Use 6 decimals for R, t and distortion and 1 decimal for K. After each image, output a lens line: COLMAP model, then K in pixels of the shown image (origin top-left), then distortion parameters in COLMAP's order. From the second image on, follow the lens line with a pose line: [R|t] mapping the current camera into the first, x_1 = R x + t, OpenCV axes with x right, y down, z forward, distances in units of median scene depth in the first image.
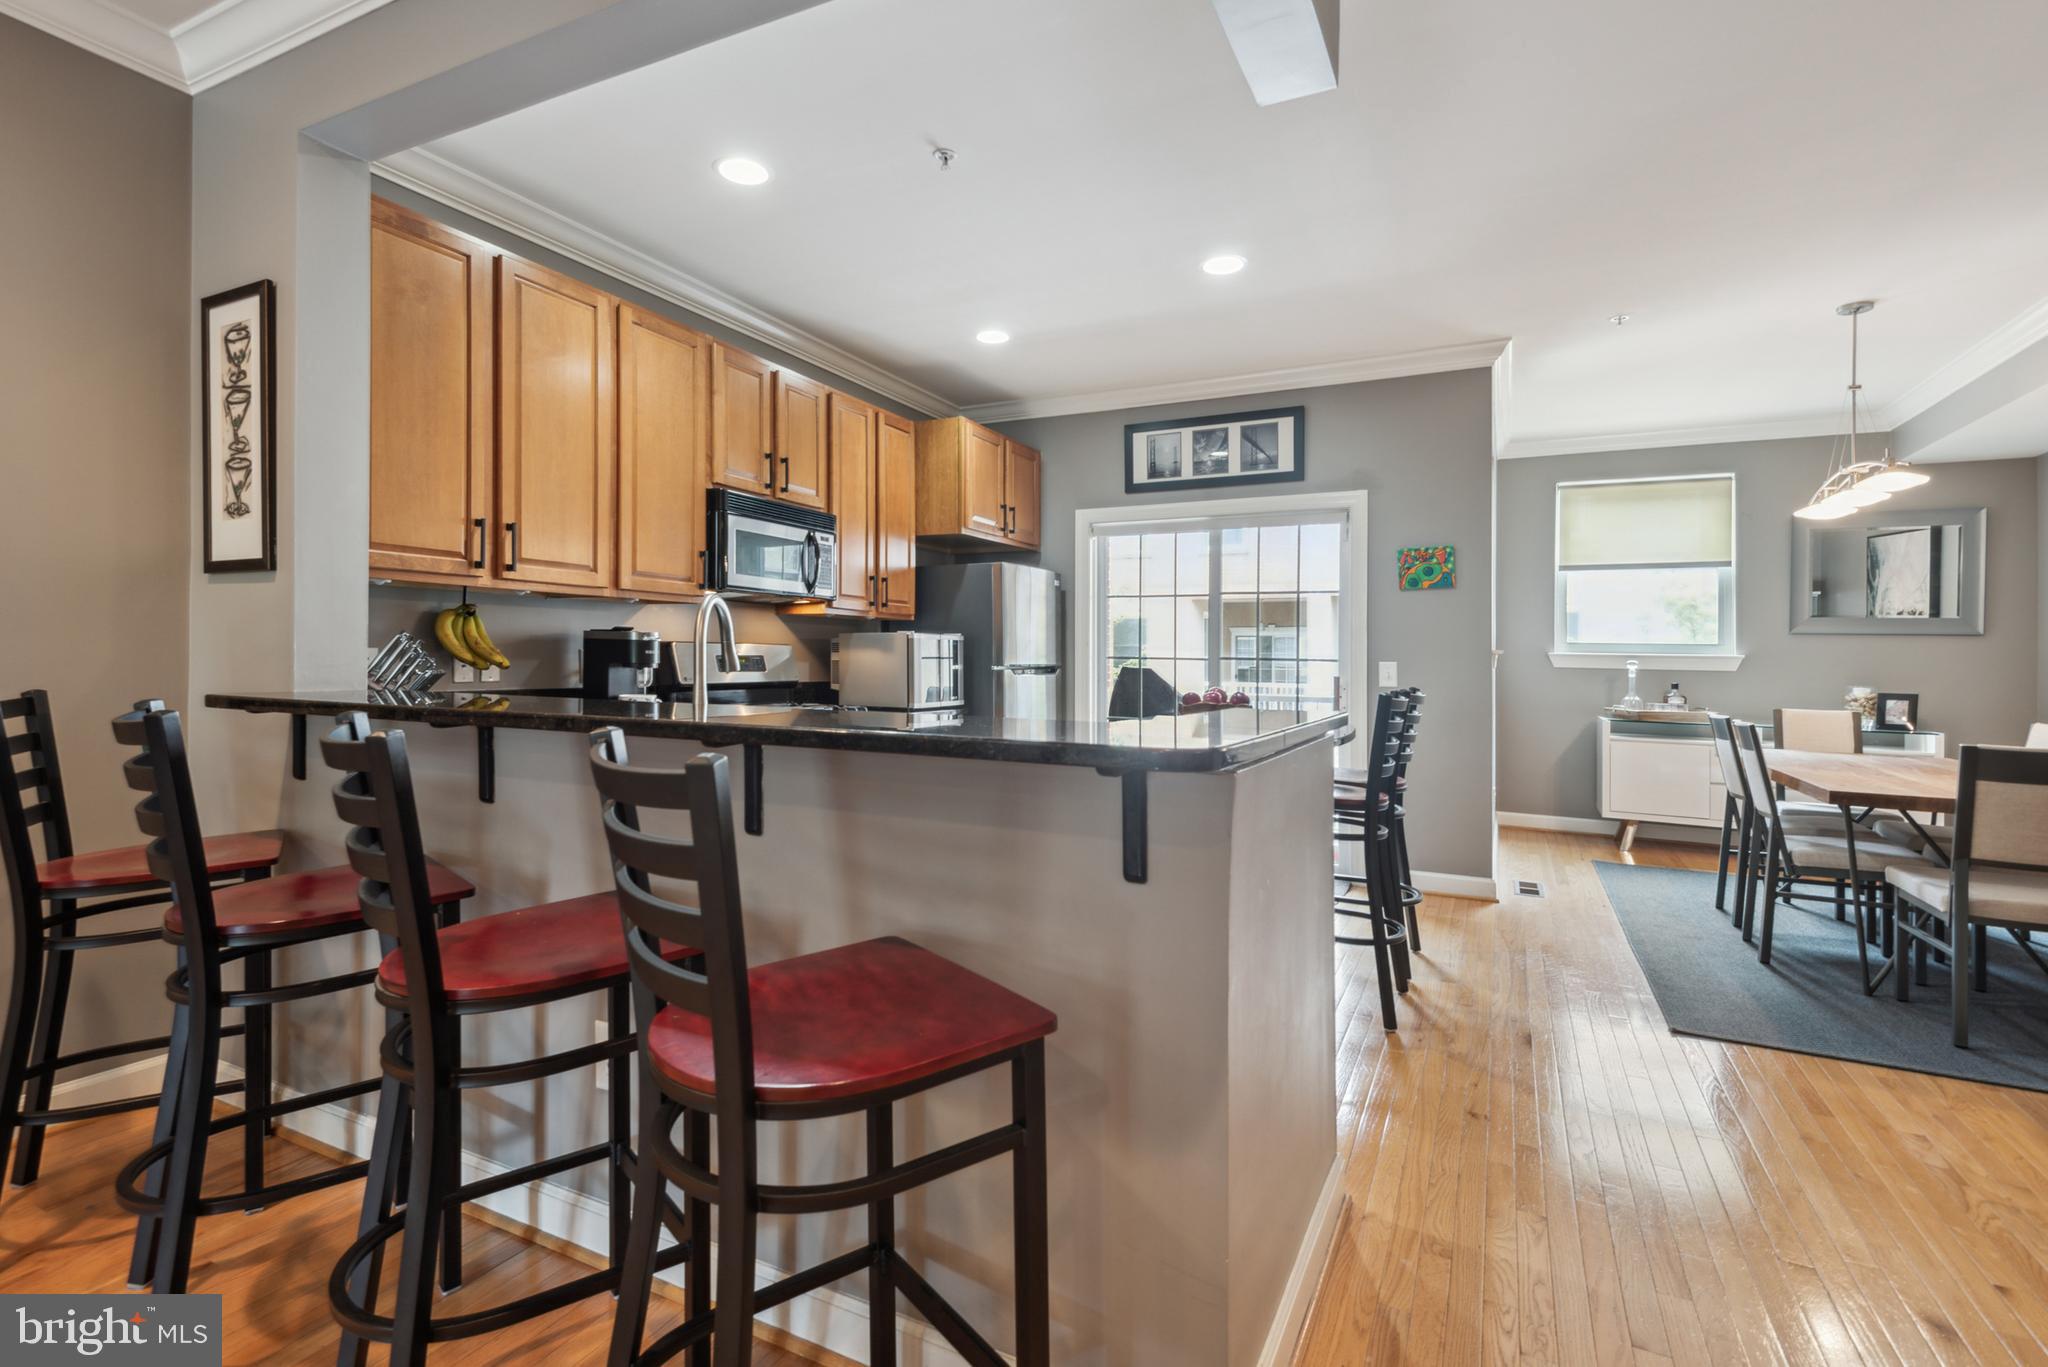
lens RADIAL K [[942.5, 0, 1019.0], [0, 942.5, 671.6], [0, 0, 1]] dist [0.000594, -0.001151]
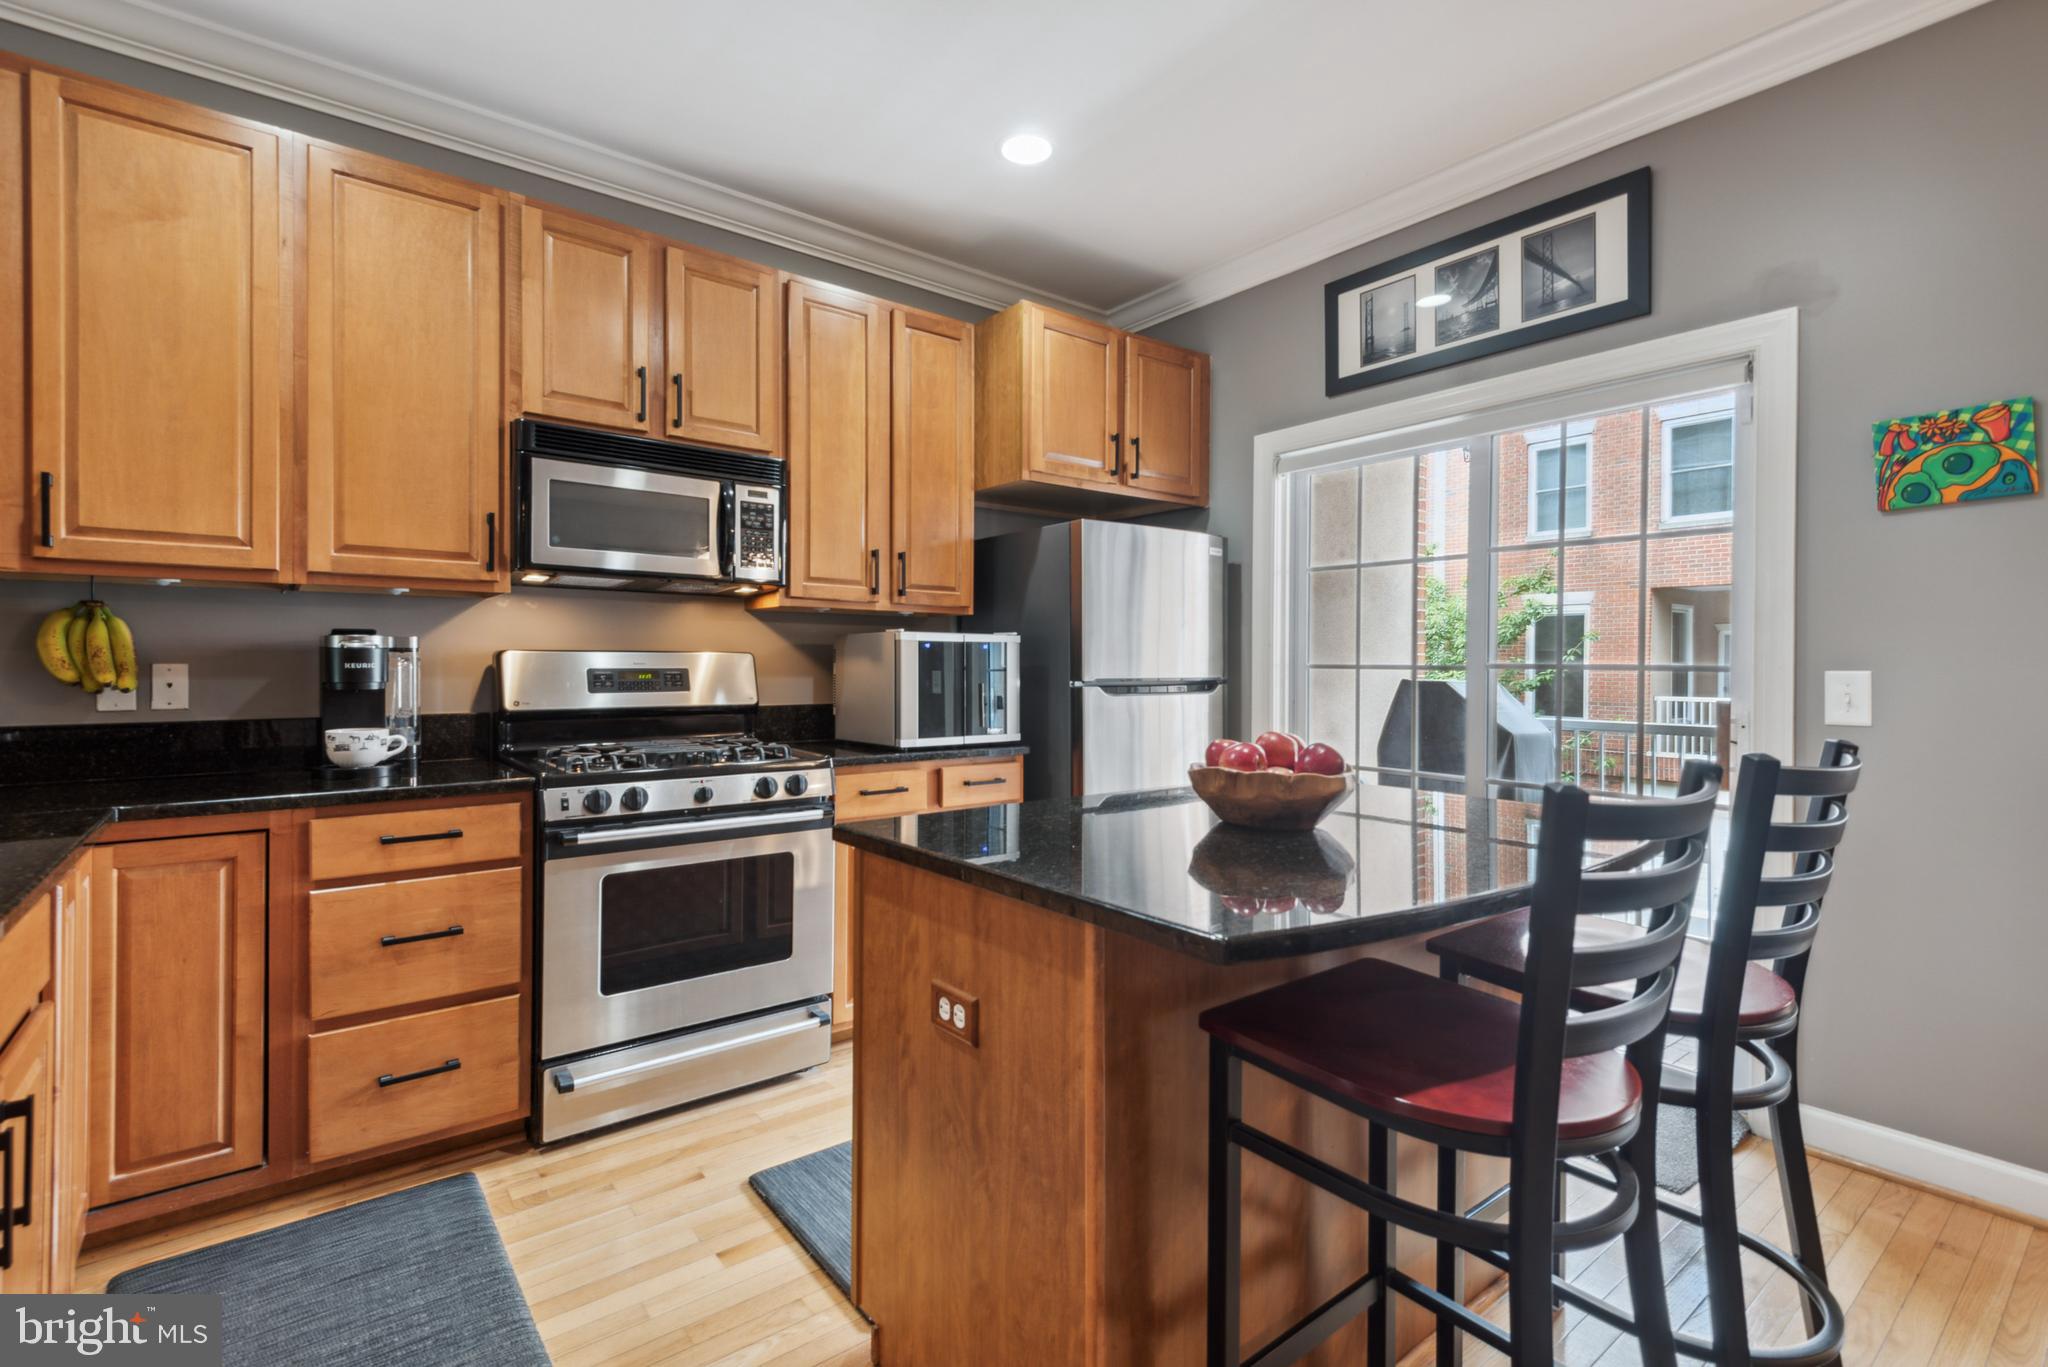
lens RADIAL K [[926.9, 0, 1027.6], [0, 926.9, 704.2], [0, 0, 1]] dist [-0.013843, -0.000778]
pose [[0.907238, 0.004673, -0.420592, 0.207550], [0.003785, 0.999807, 0.019273, -0.002510], [0.420601, -0.019077, 0.907045, 0.405629]]
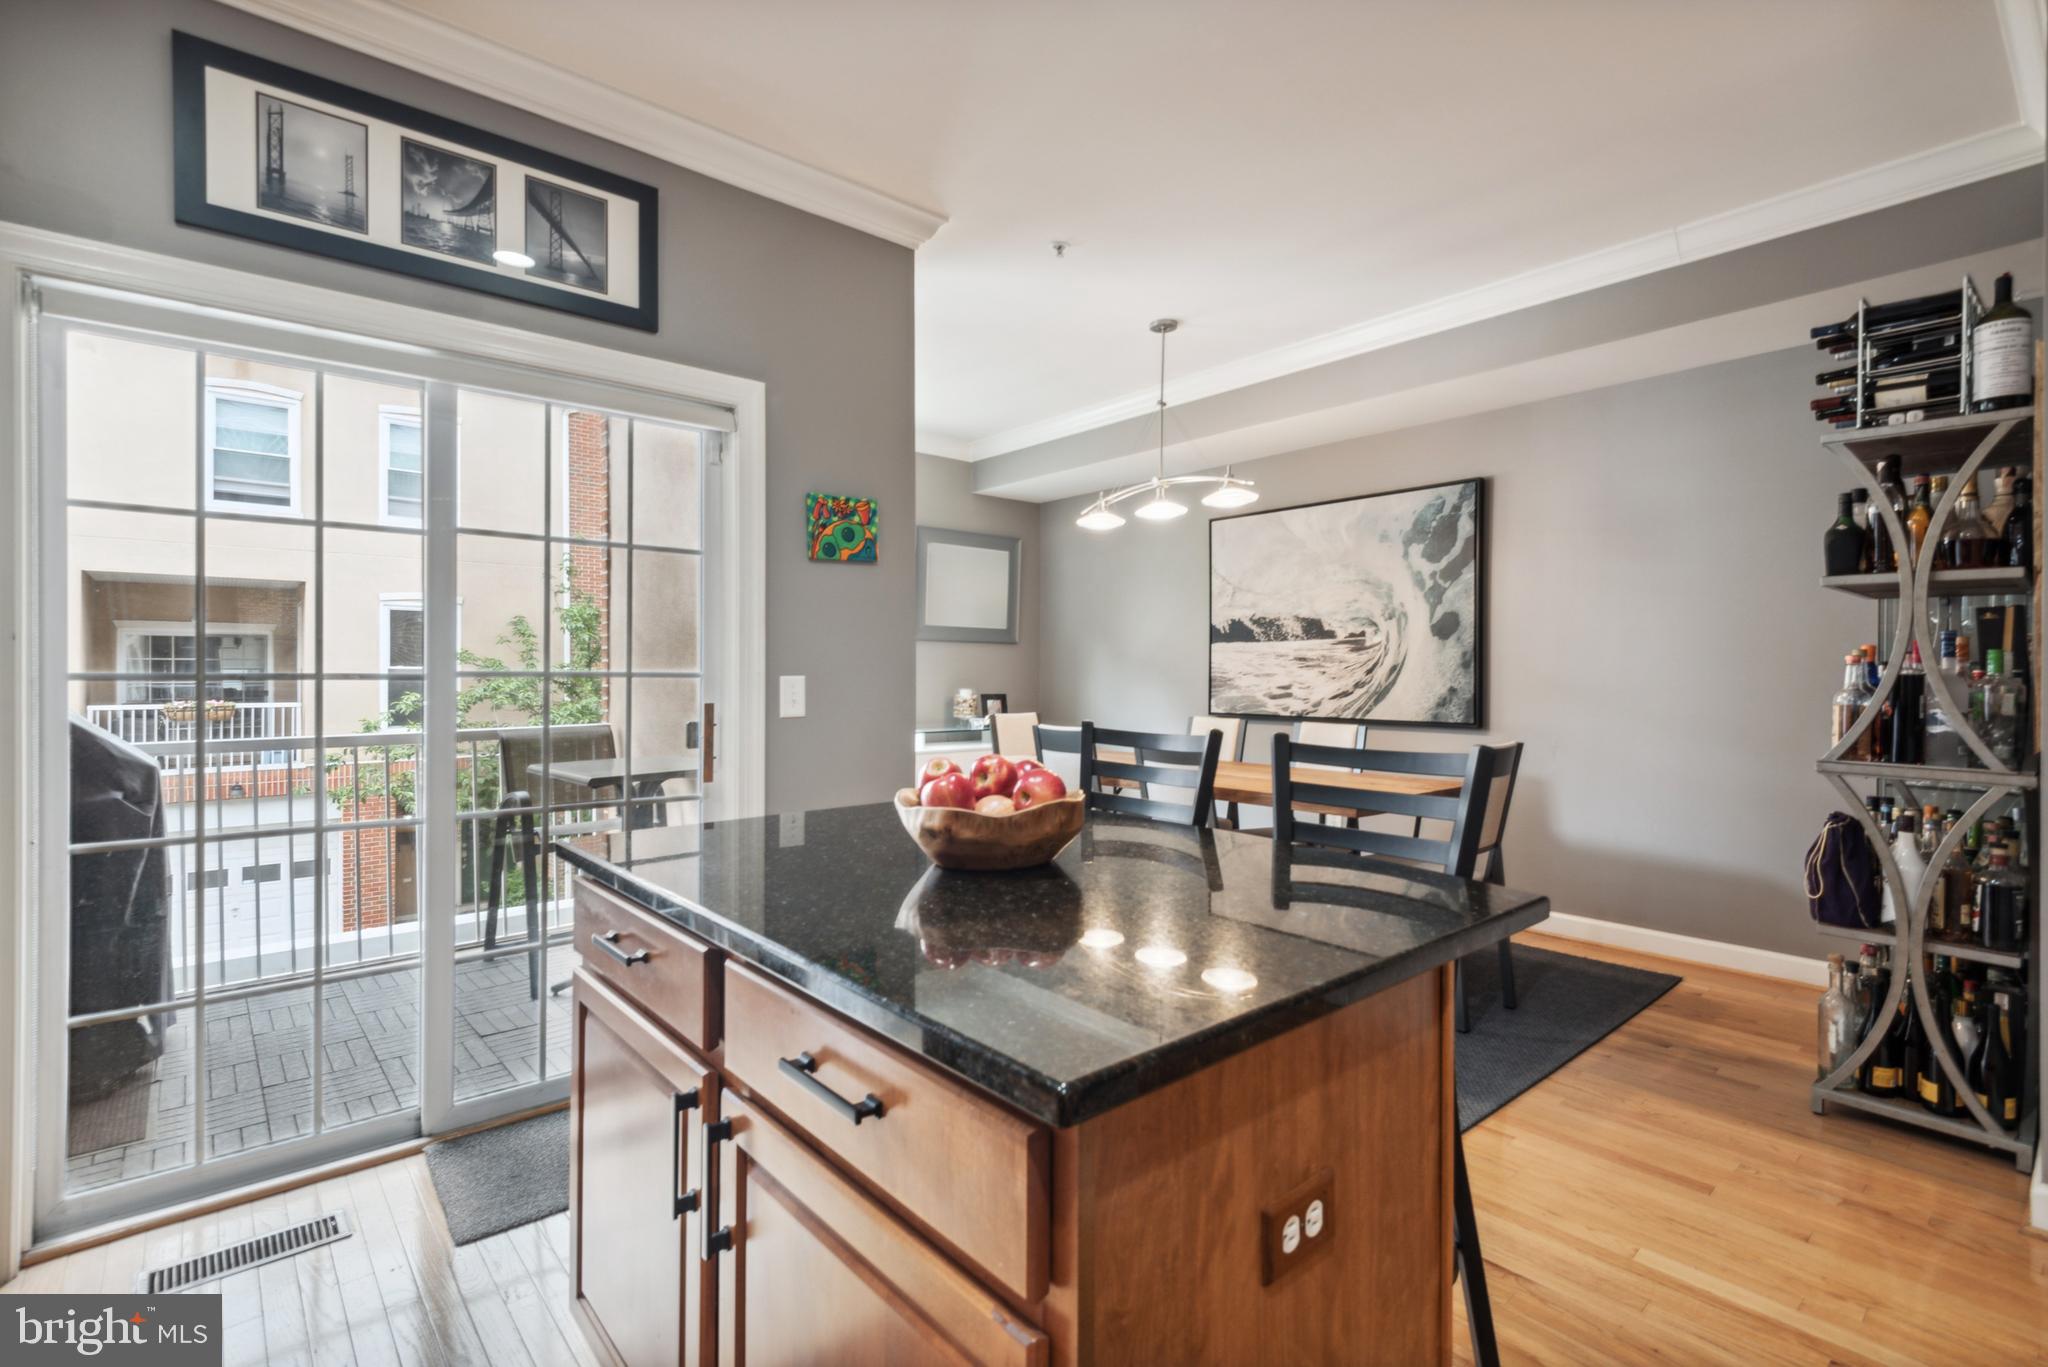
lens RADIAL K [[942.5, 0, 1019.0], [0, 942.5, 671.6], [0, 0, 1]] dist [0.000594, -0.001151]
pose [[0.374278, -0.016260, 0.927174, -0.112645], [0.018624, 0.999776, 0.010015, -0.016037], [-0.927129, 0.013519, 0.374497, 0.622637]]
